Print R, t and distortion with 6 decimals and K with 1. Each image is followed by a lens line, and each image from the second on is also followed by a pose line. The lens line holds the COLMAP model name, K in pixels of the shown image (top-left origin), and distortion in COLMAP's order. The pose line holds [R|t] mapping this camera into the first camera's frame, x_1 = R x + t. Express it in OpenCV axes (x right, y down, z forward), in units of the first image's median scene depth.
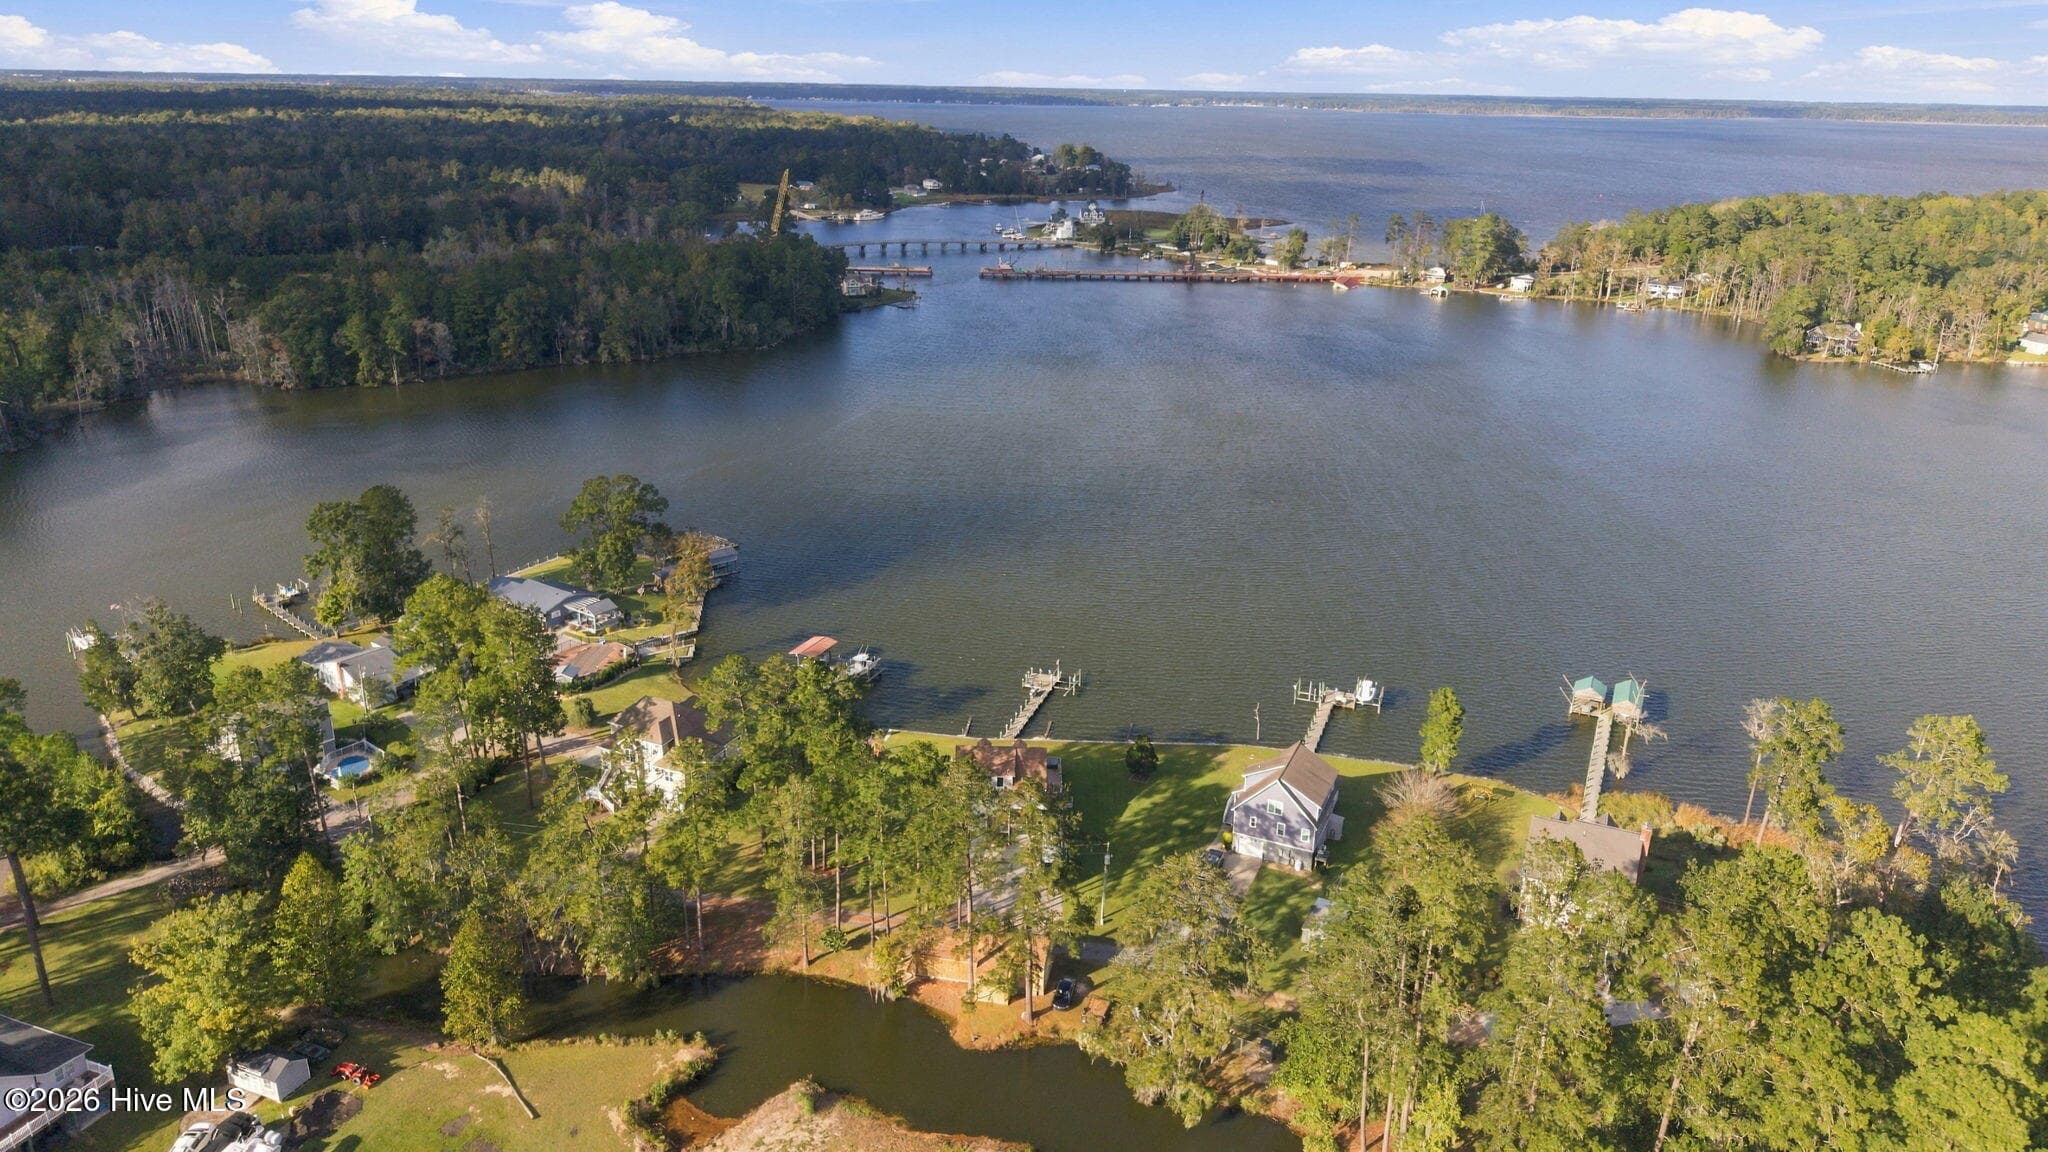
lens RADIAL K [[1354.4, 0, 1024.0], [0, 1354.4, 576.0], [0, 0, 1]] dist [0.017980, -0.000368]
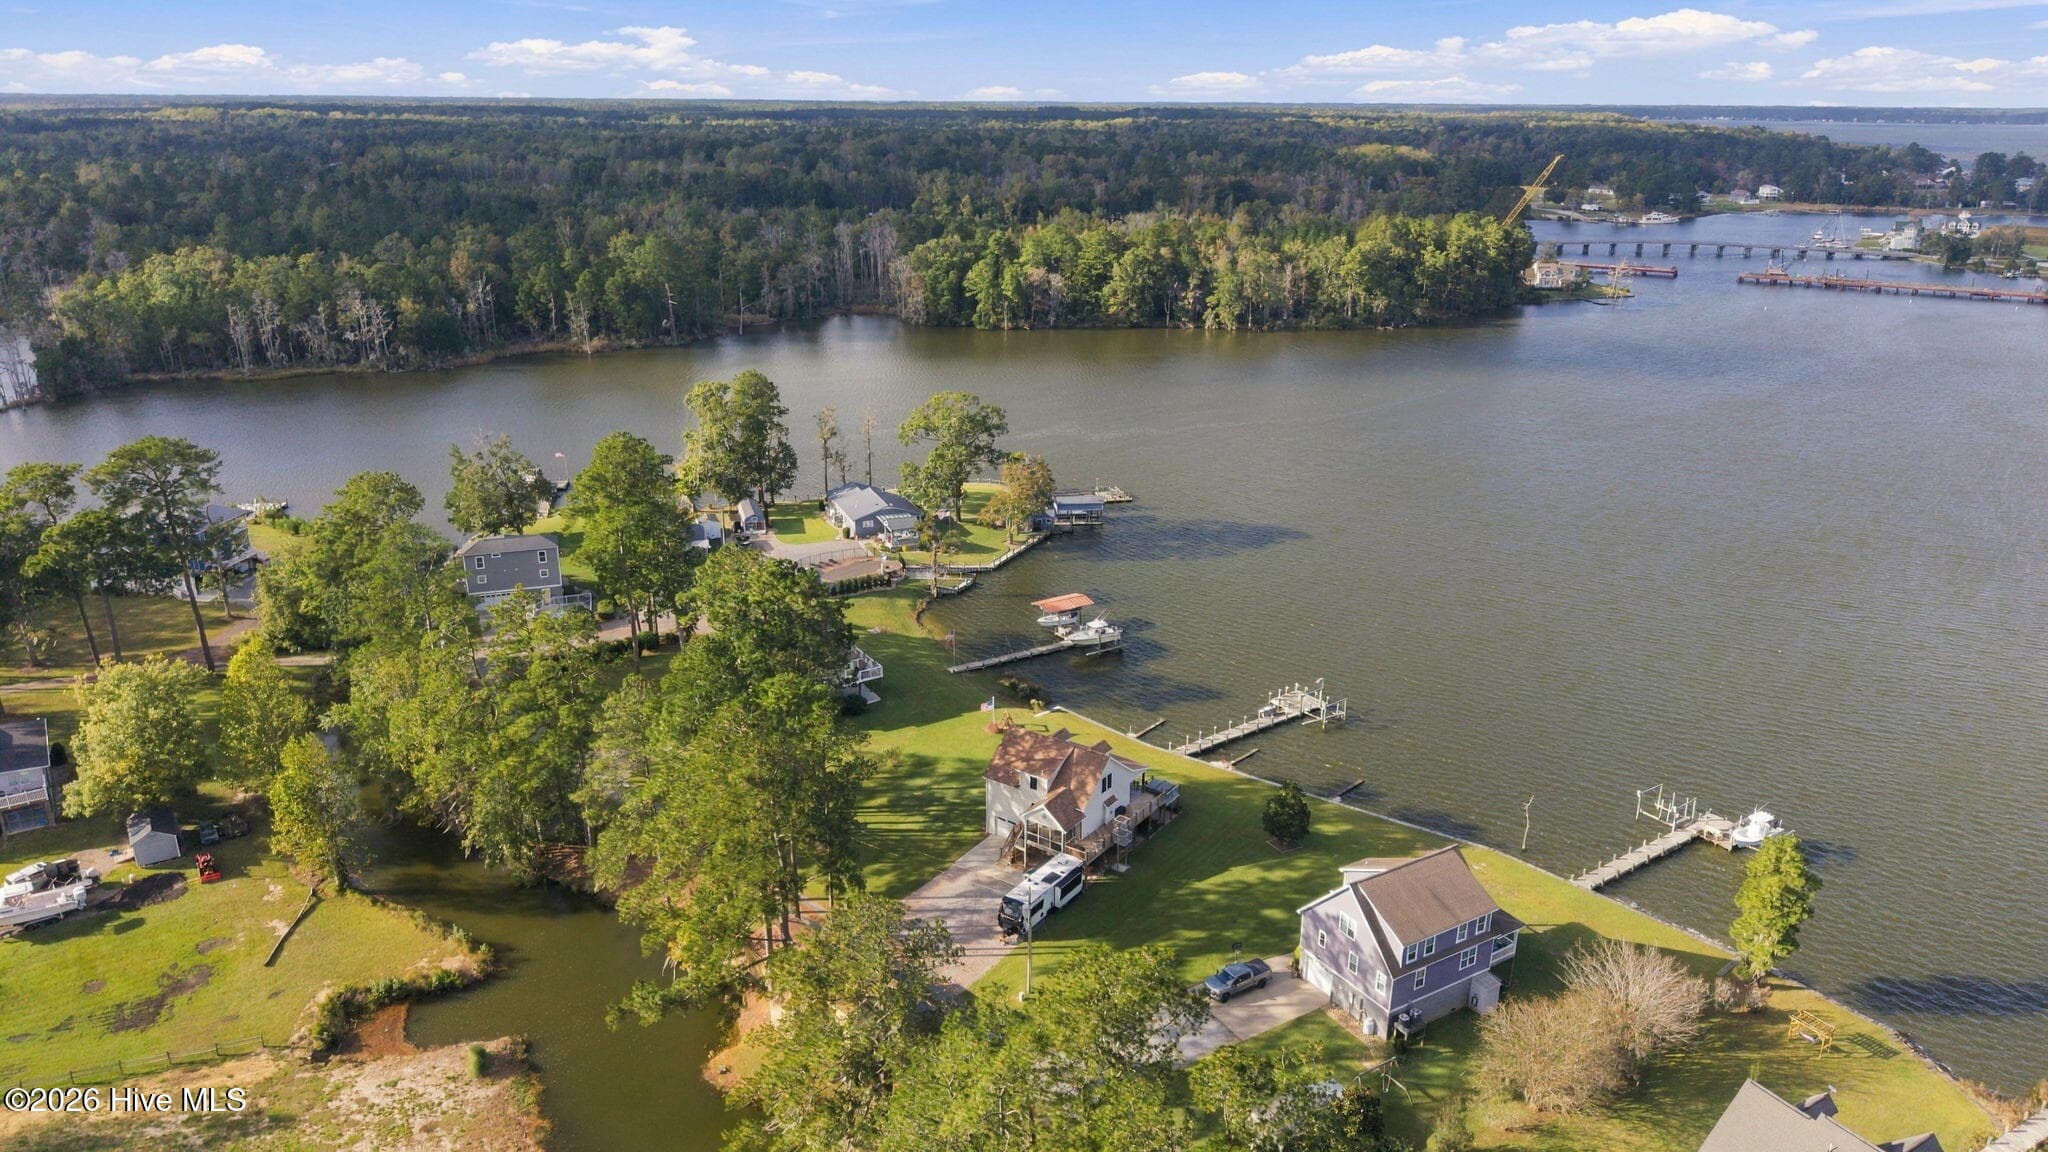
lens RADIAL K [[1354.4, 0, 1024.0], [0, 1354.4, 576.0], [0, 0, 1]] dist [0.017980, -0.000368]
pose [[0.824508, 0.173818, -0.538492, 0.265118], [-0.182665, 0.982462, 0.037438, 0.008242], [0.535555, 0.067495, 0.841799, 0.256104]]
